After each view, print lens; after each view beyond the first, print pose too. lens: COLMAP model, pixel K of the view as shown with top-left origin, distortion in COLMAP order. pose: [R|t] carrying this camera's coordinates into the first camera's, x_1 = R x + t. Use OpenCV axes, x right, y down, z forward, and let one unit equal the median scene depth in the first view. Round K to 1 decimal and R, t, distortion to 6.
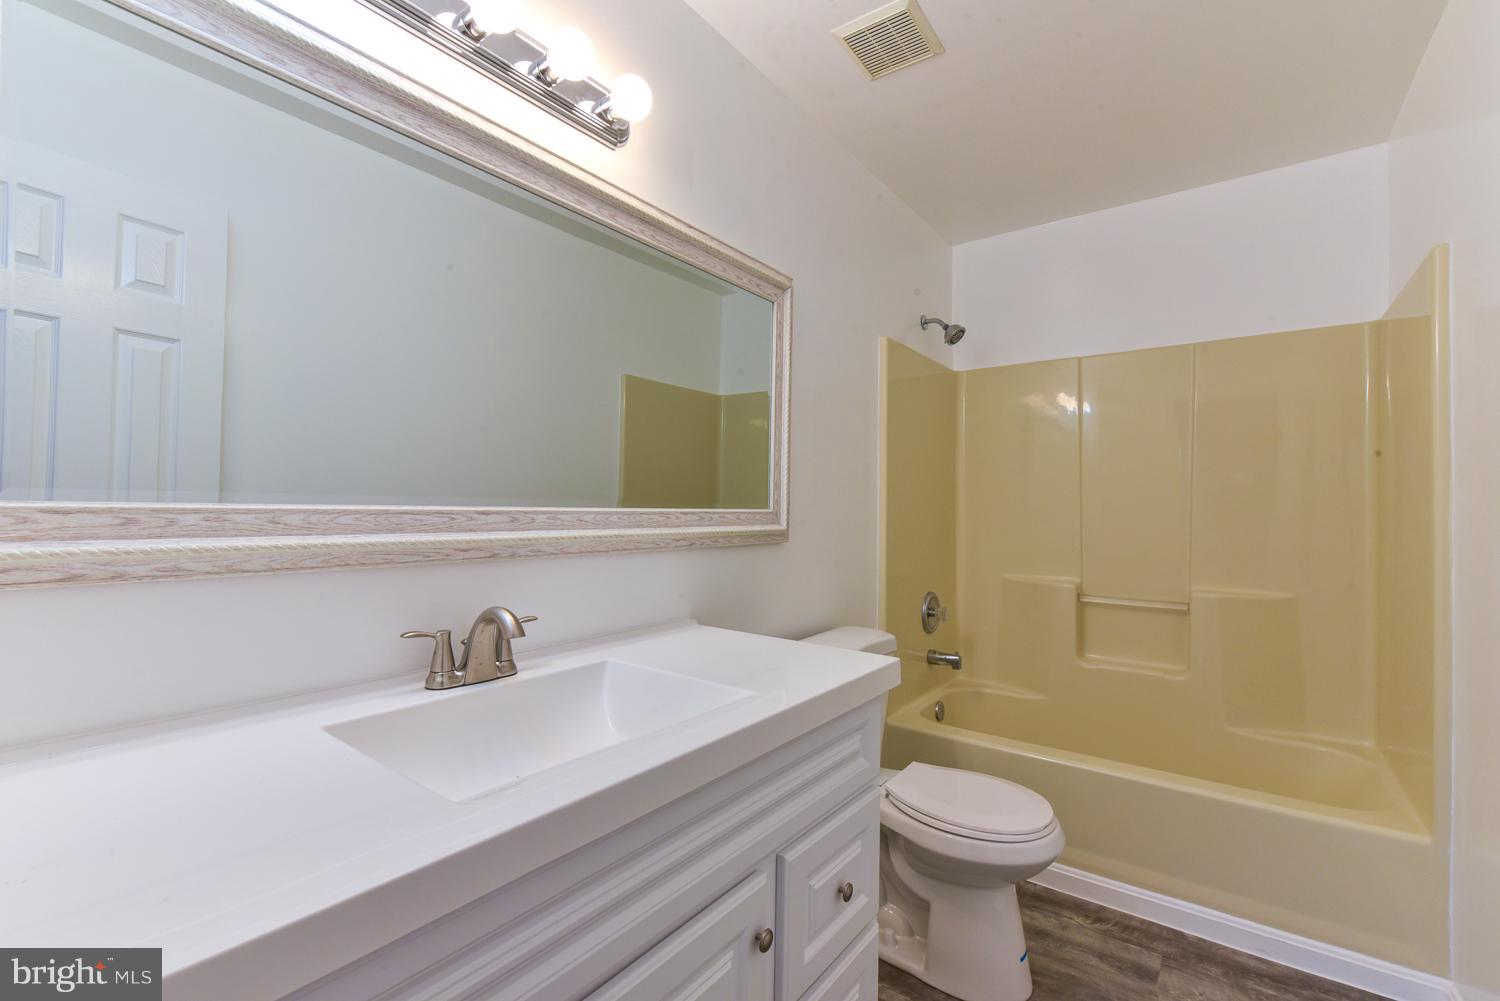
lens RADIAL K [[664.7, 0, 750.0], [0, 664.7, 500.5], [0, 0, 1]] dist [-0.011665, -0.000162]
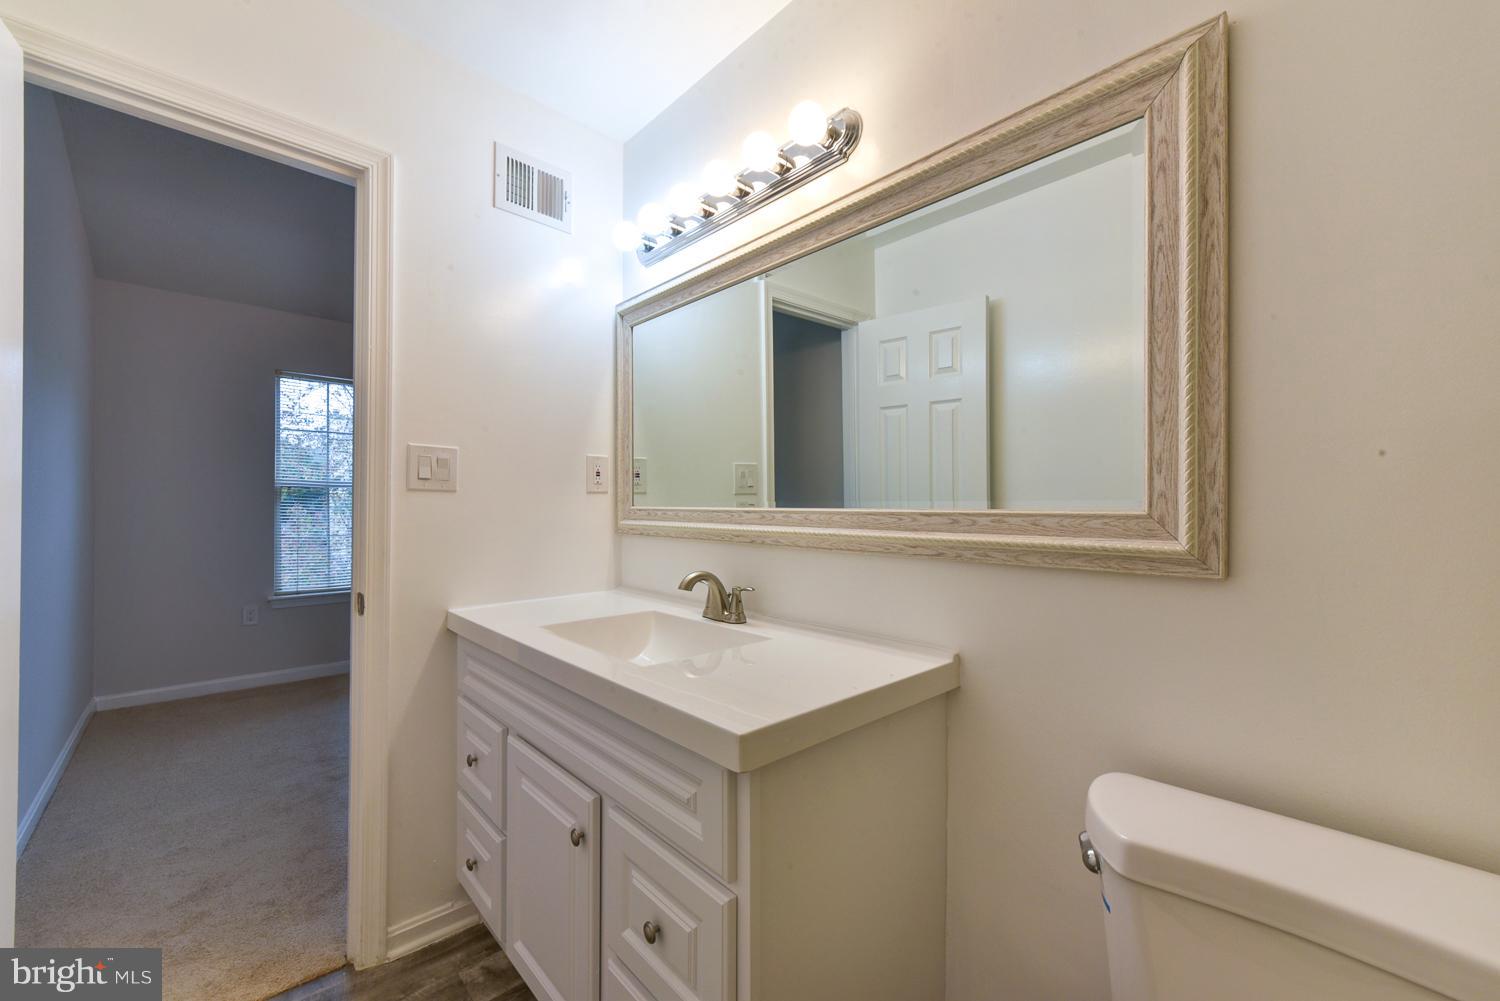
lens RADIAL K [[632.1, 0, 750.0], [0, 632.1, 500.5], [0, 0, 1]] dist [0.002294, -0.000710]
pose [[-0.222804, -0.023305, -0.974585, 0.737964], [0.003237, 0.999691, -0.024646, 0.021611], [0.974858, -0.008646, -0.222660, 1.015735]]
